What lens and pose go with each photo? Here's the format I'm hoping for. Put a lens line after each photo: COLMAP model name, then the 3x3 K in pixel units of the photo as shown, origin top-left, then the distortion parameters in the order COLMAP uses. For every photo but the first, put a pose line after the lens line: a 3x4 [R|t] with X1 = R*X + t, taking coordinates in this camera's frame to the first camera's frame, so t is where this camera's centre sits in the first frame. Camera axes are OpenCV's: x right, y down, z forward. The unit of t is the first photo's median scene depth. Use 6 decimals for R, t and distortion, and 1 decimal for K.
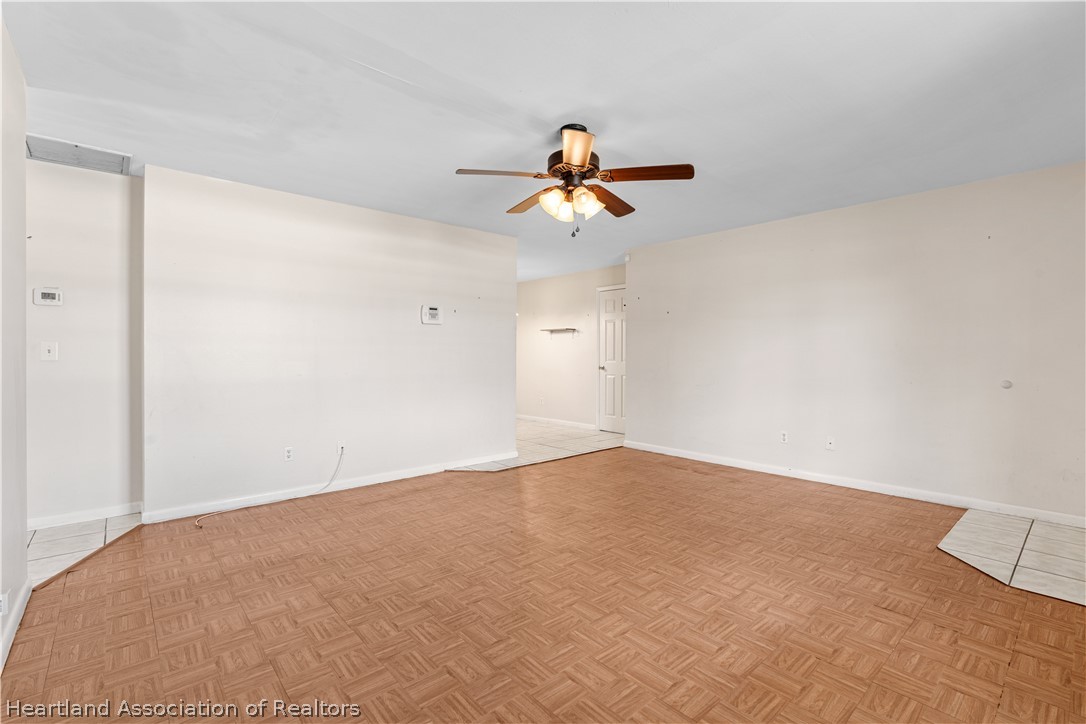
lens RADIAL K [[491.1, 0, 548.6], [0, 491.1, 355.5], [0, 0, 1]] dist [-0.008742, 0.003547]
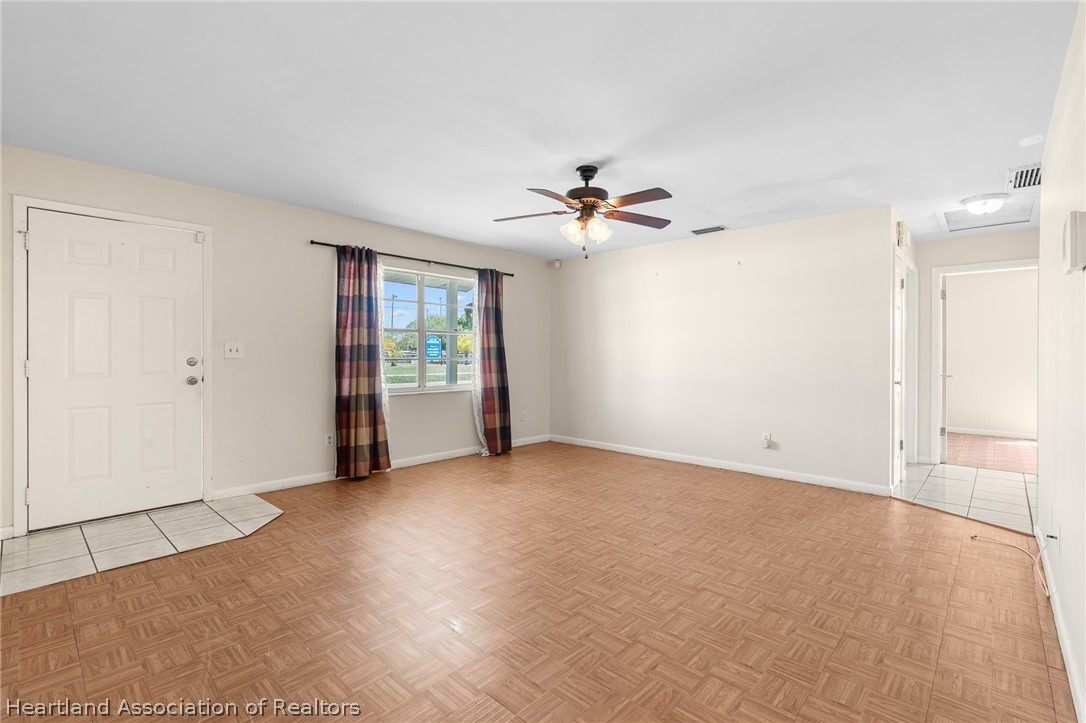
lens RADIAL K [[491.1, 0, 546.0], [0, 491.1, 352.0], [0, 0, 1]] dist [-0.008742, 0.003547]
pose [[-0.995453, -0.007144, -0.094991, 0.255877], [-0.006933, 0.999973, -0.002545, -0.009669], [0.095006, -0.001875, -0.995475, 2.145208]]
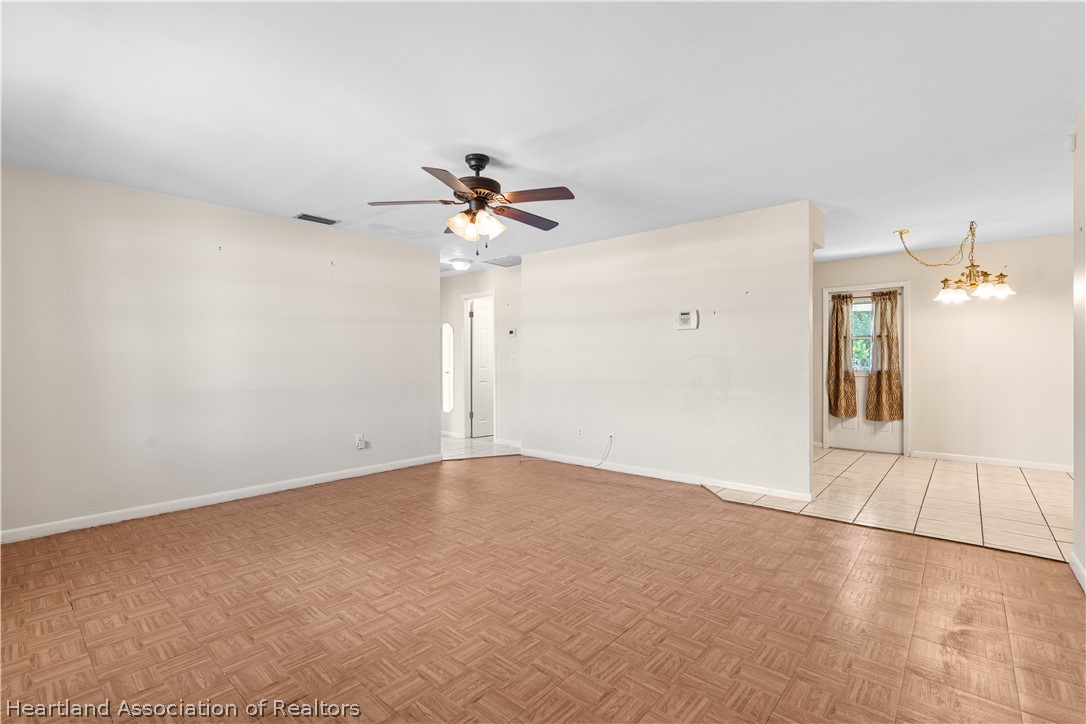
lens RADIAL K [[491.1, 0, 545.2], [0, 491.1, 359.0], [0, 0, 1]] dist [-0.008742, 0.003547]
pose [[0.119796, -0.005412, -0.992784, 1.146951], [0.003024, 0.999982, -0.005087, -0.001516], [0.992794, -0.002393, 0.119810, 1.001113]]
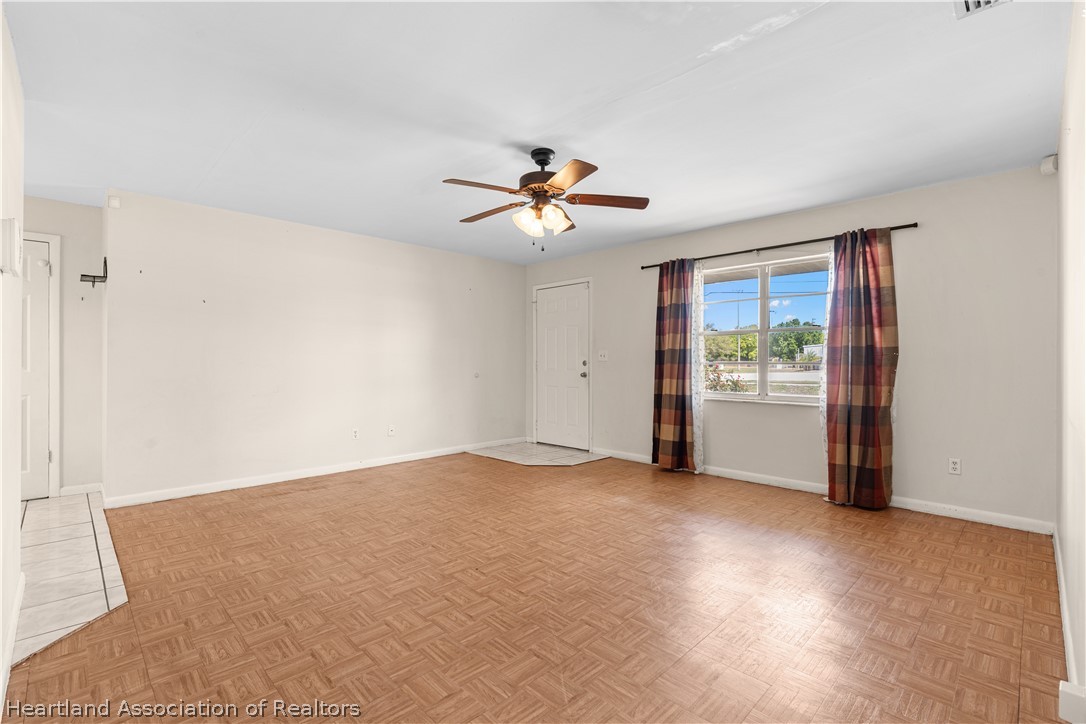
lens RADIAL K [[491.1, 0, 550.6], [0, 491.1, 358.4], [0, 0, 1]] dist [-0.008742, 0.003547]
pose [[-0.056388, -0.000590, 0.998409, -1.025217], [0.002002, 0.999998, 0.000704, -0.002129], [-0.998407, 0.002038, -0.056387, 1.025968]]
